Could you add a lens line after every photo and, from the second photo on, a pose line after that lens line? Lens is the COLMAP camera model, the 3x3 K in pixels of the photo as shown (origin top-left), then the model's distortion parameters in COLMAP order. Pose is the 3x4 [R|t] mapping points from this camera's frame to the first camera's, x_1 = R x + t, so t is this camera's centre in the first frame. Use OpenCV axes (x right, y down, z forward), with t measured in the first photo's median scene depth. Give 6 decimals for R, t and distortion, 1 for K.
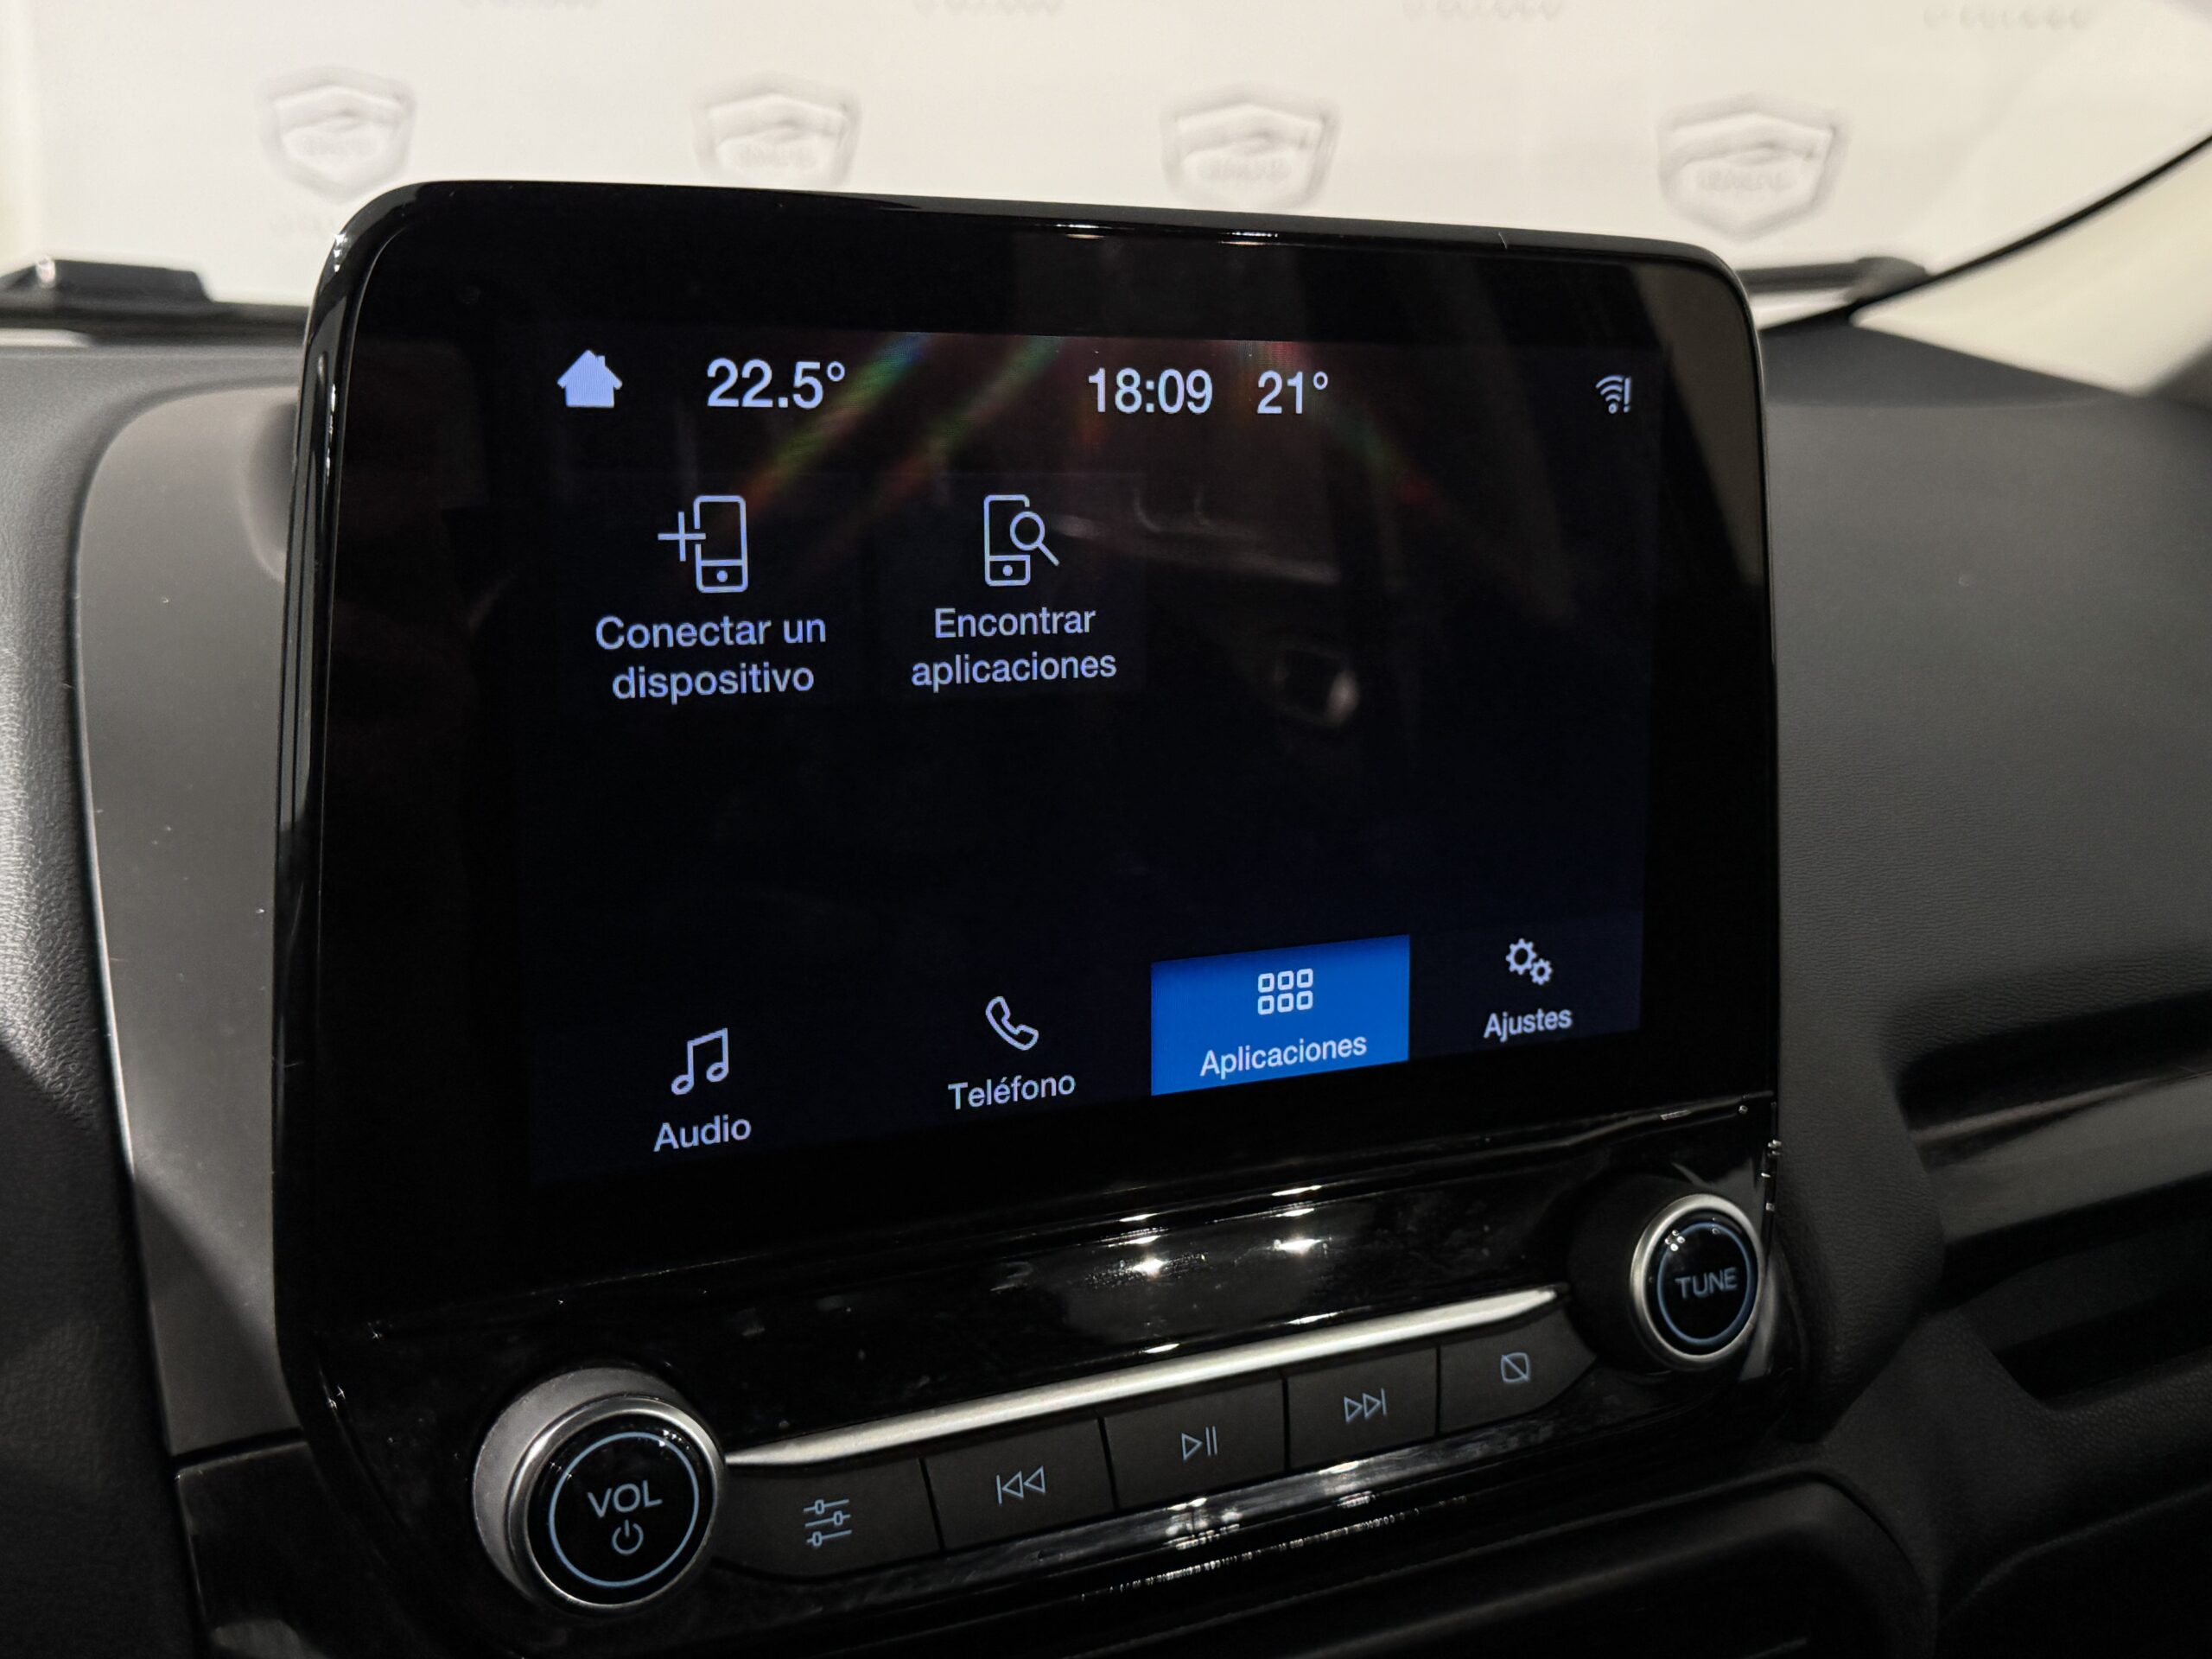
lens RADIAL K [[2332.2, 0, 1106.0], [0, 2332.2, 829.5], [0, 0, 1]] dist [0.152484, -0.364245]
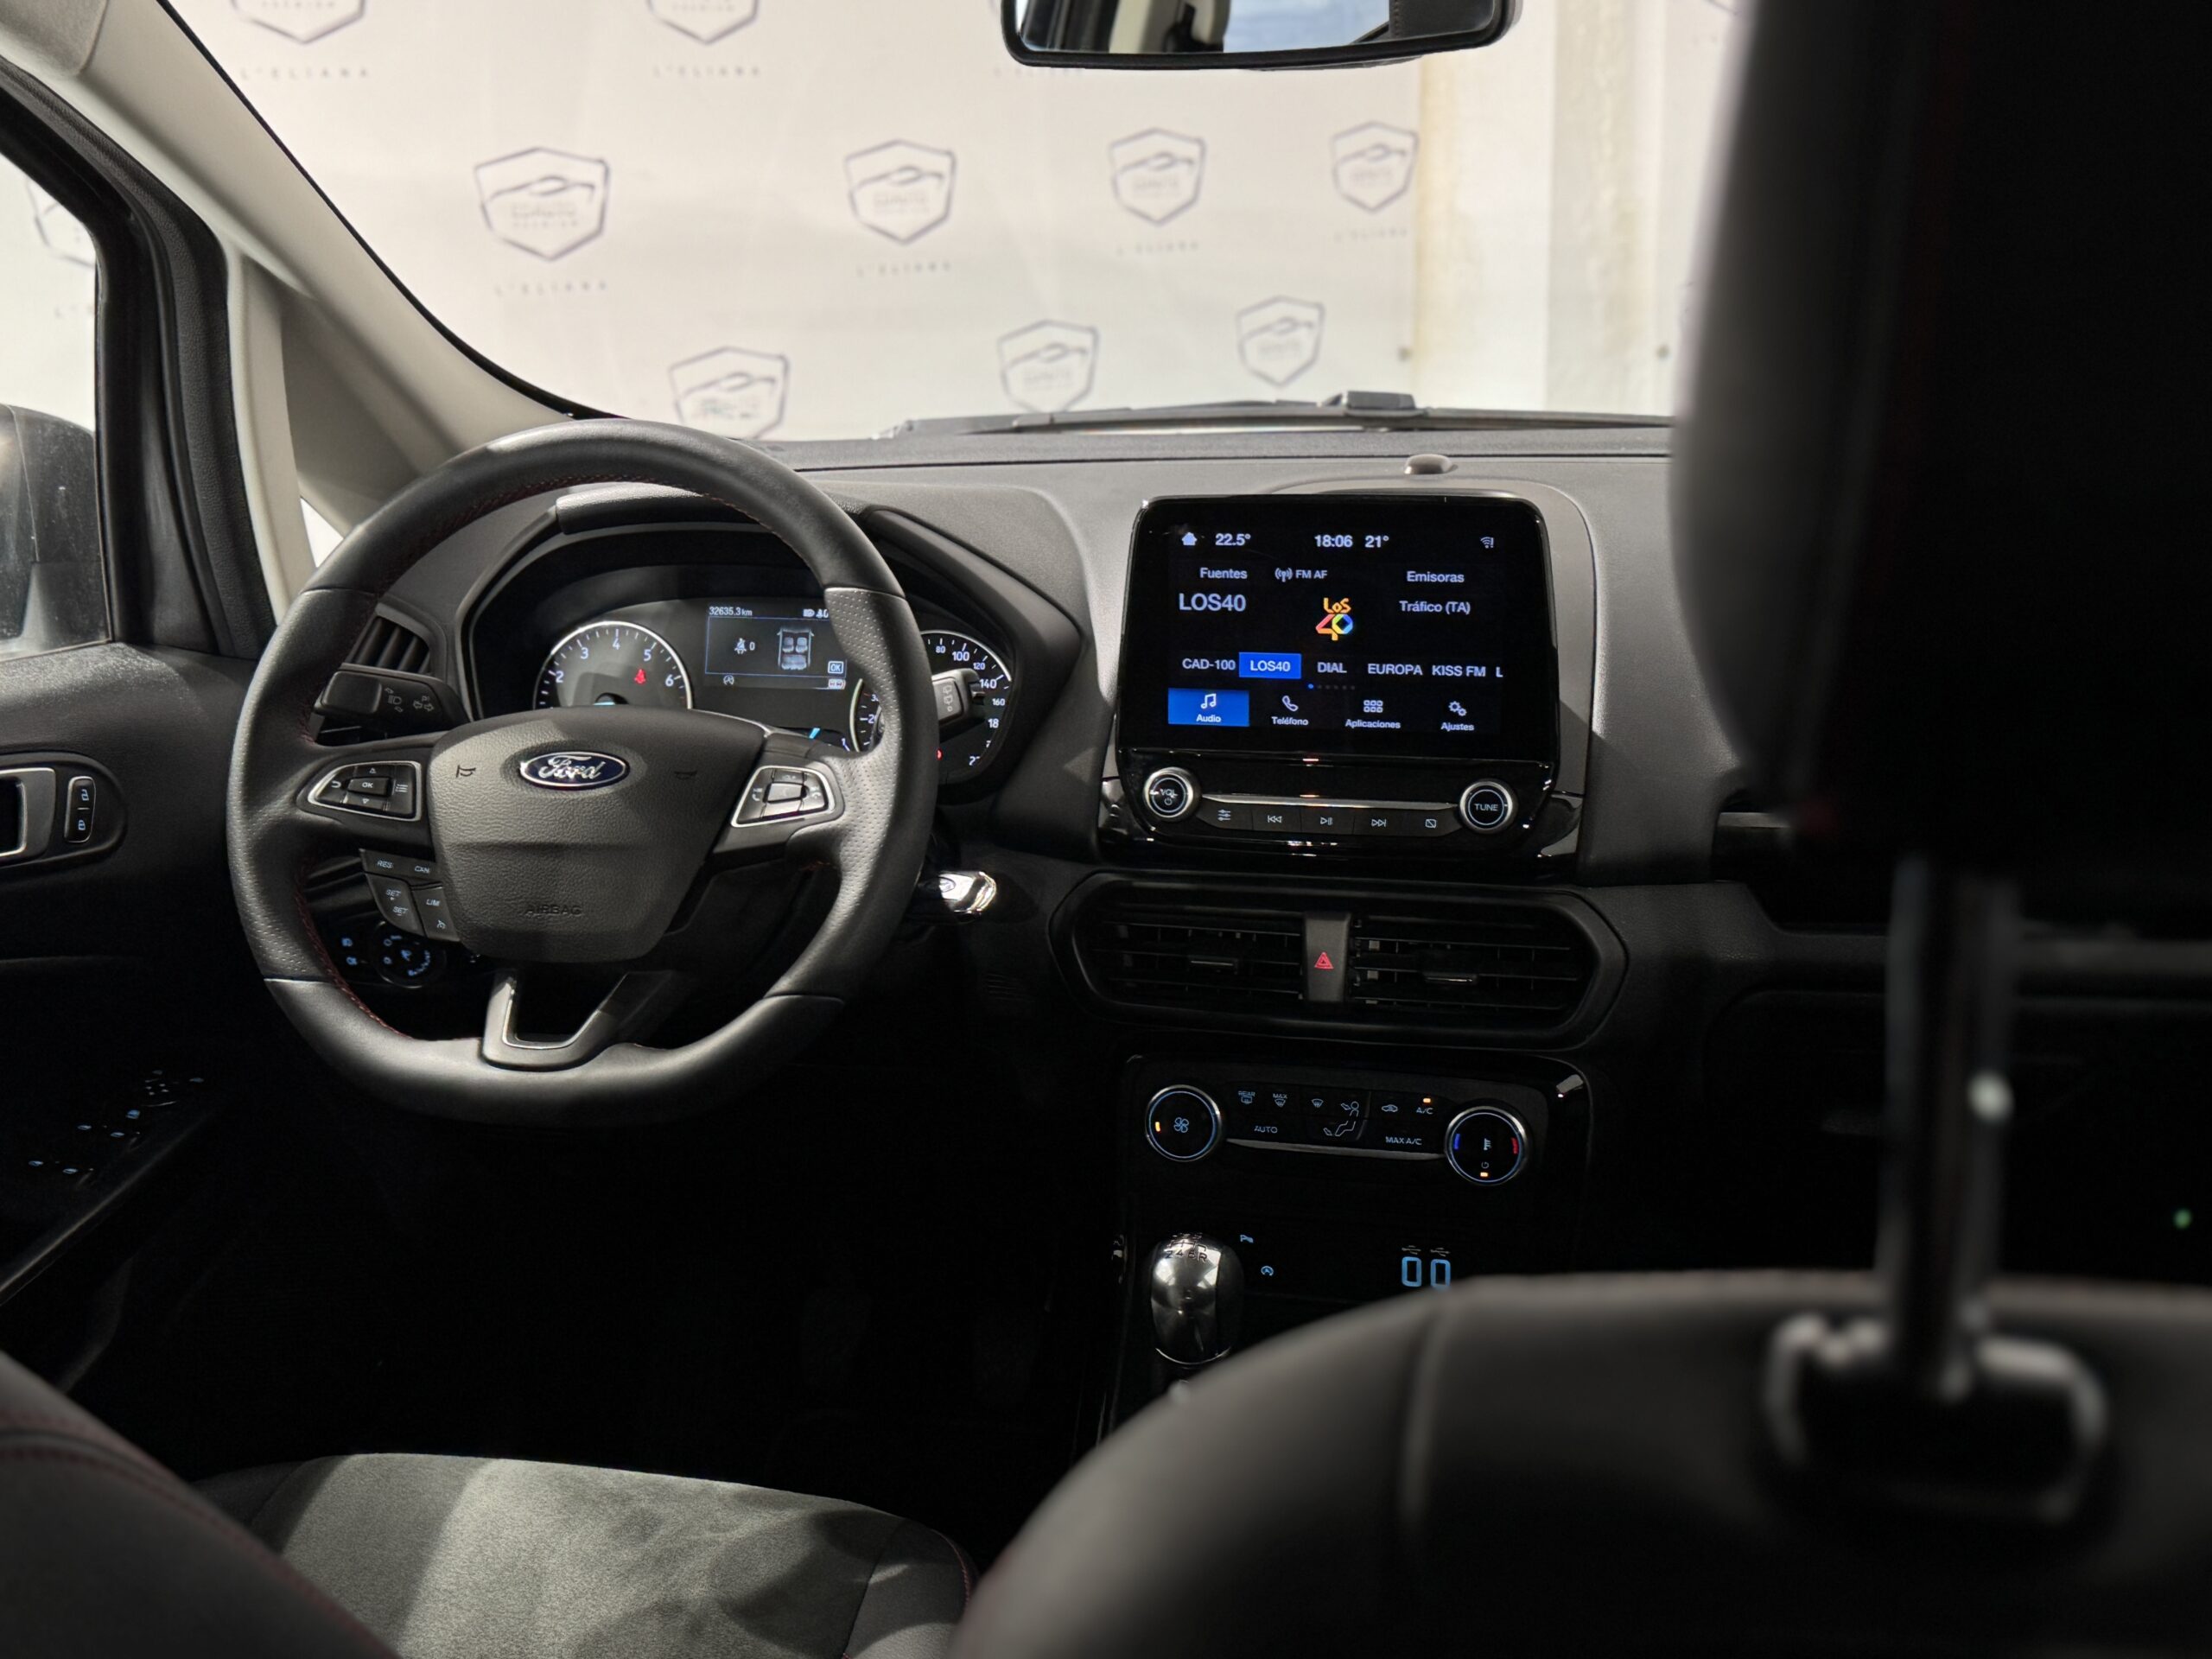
lens RADIAL K [[2540.1, 0, 1075.8], [0, 2540.1, 833.6], [0, 0, 1]] dist [0.169437, -0.276810]
pose [[0.742820, 0.127605, -0.657218, 2.445347], [-0.098970, 0.991812, 0.080709, -0.007530], [0.662135, 0.005092, 0.749367, -2.340277]]
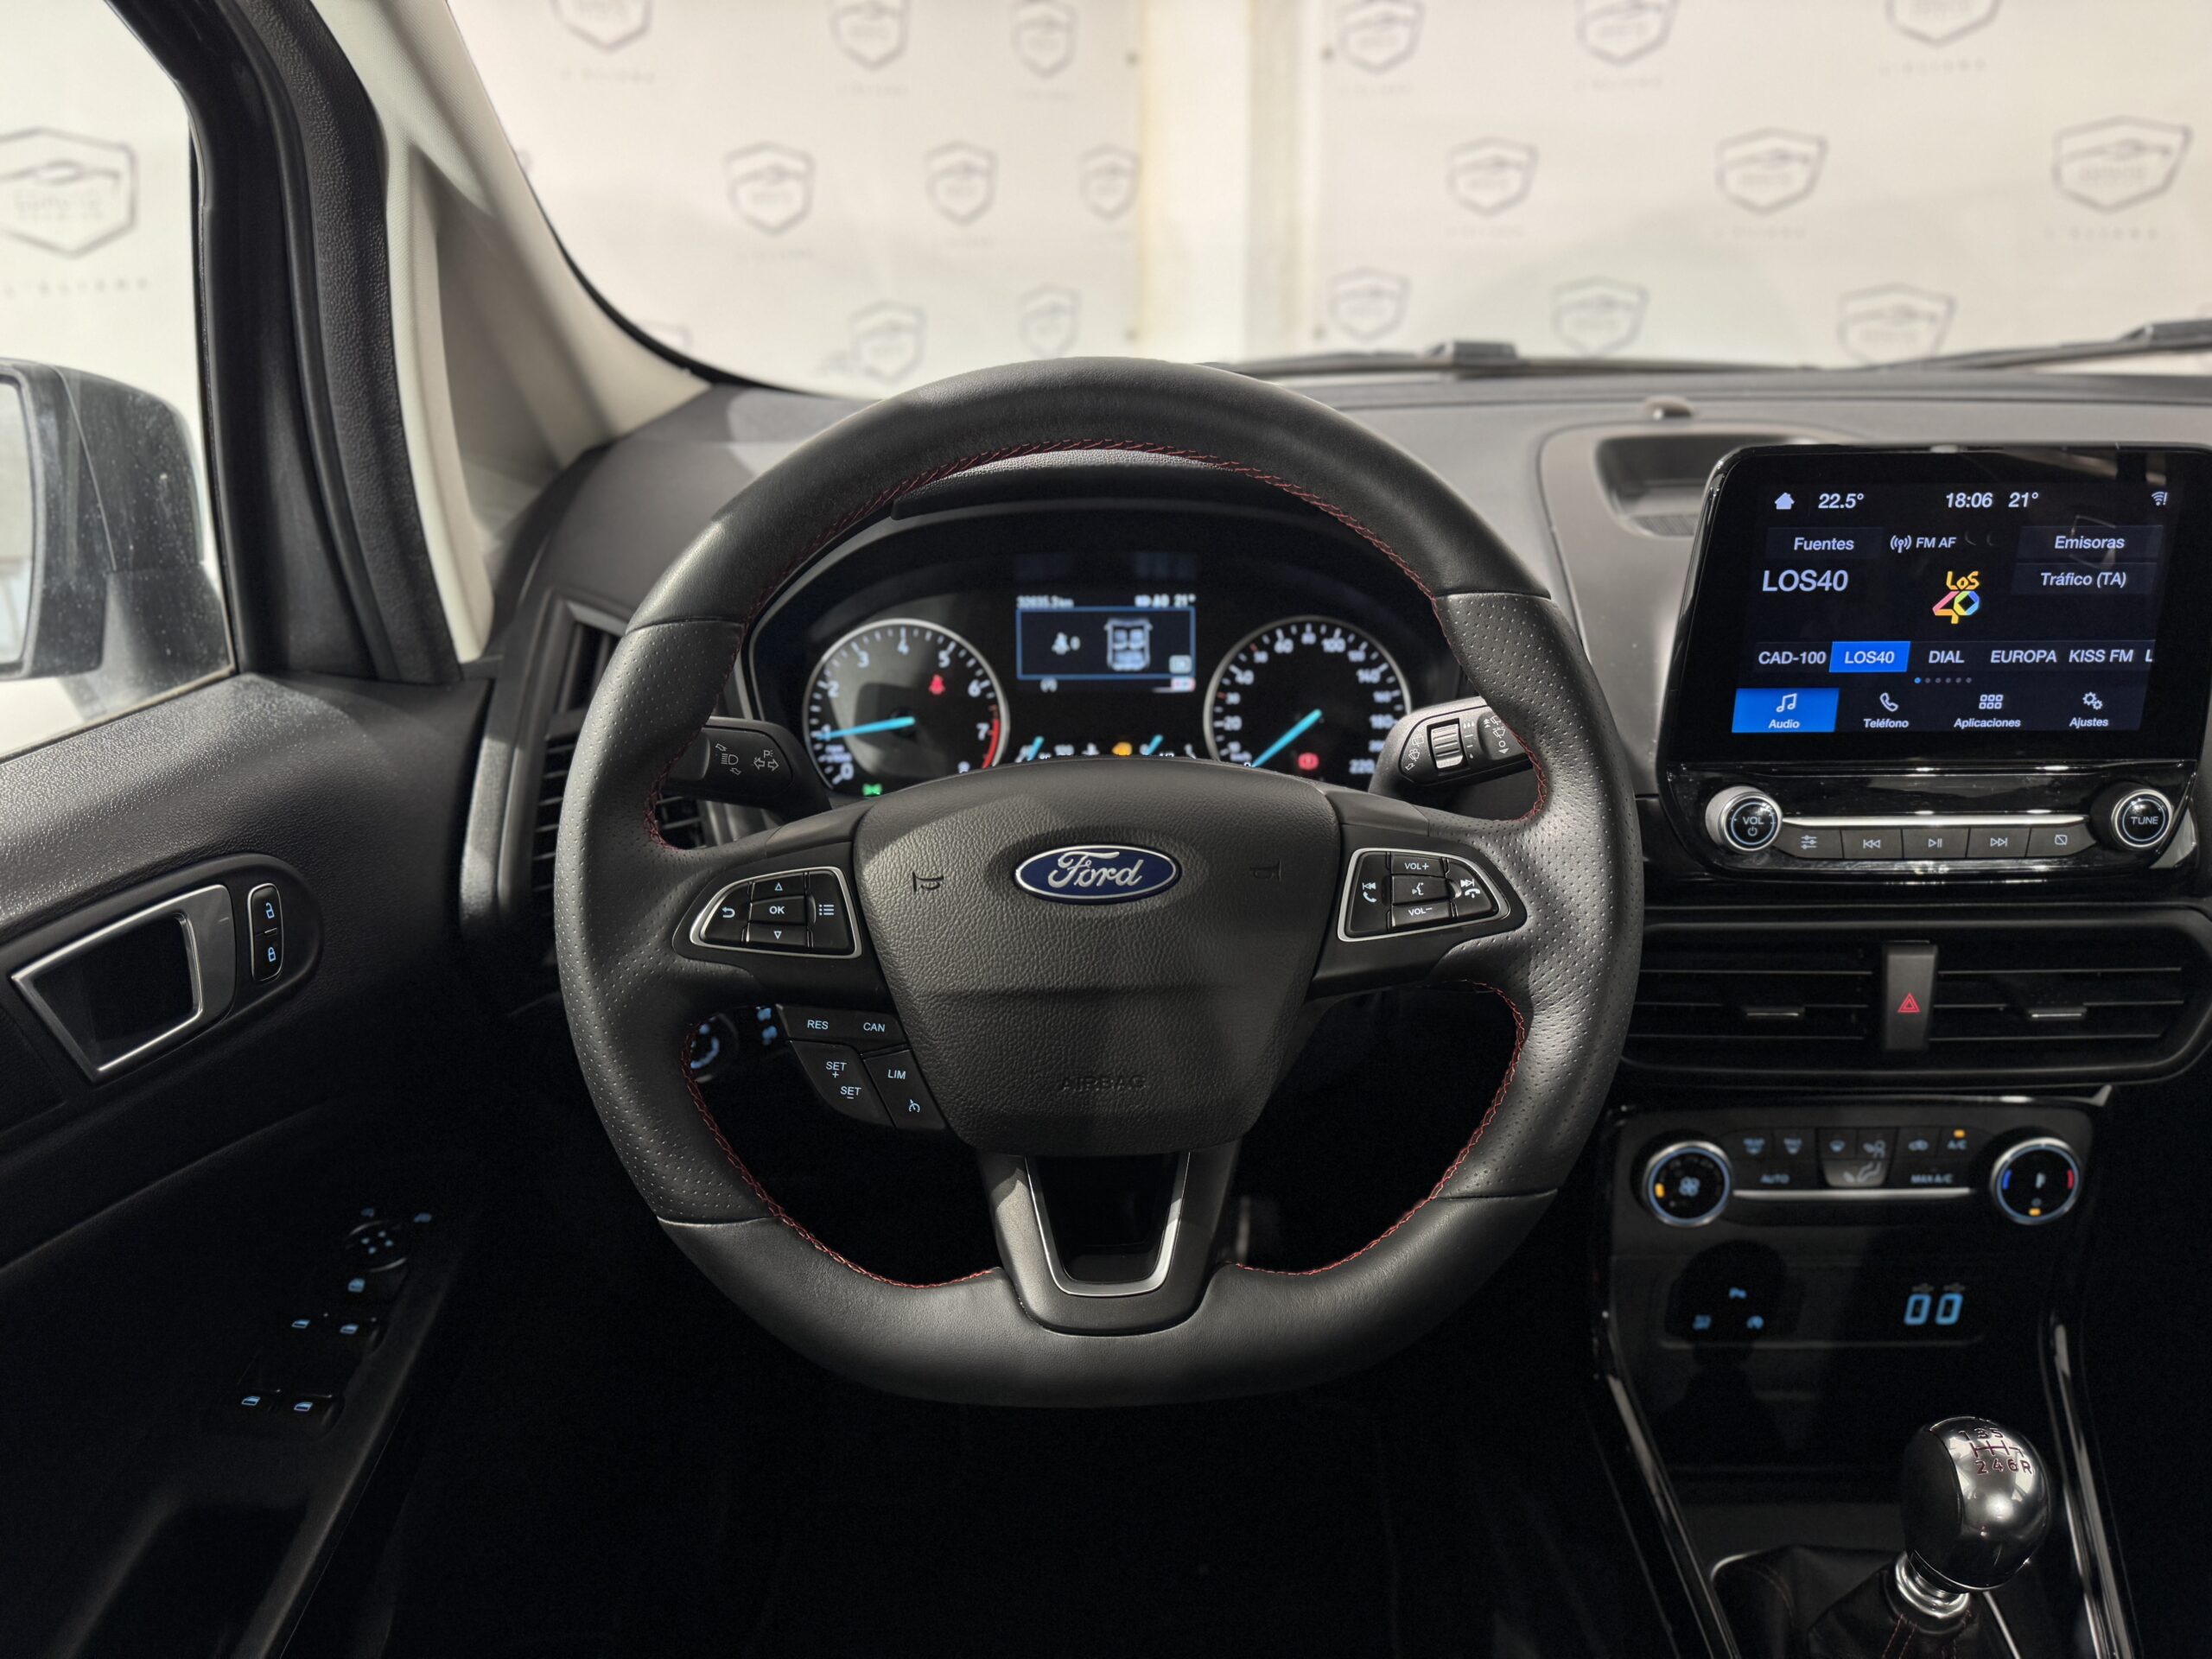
lens RADIAL K [[1553.1, 0, 1106.0], [0, 1553.1, 829.5], [0, 0, 1]] dist [0.114116, -0.192024]
pose [[0.884755, 0.133437, -0.446545, -0.001235], [-0.063807, 0.983796, 0.167554, -0.036163], [0.461667, -0.119752, 0.878933, -1.349885]]
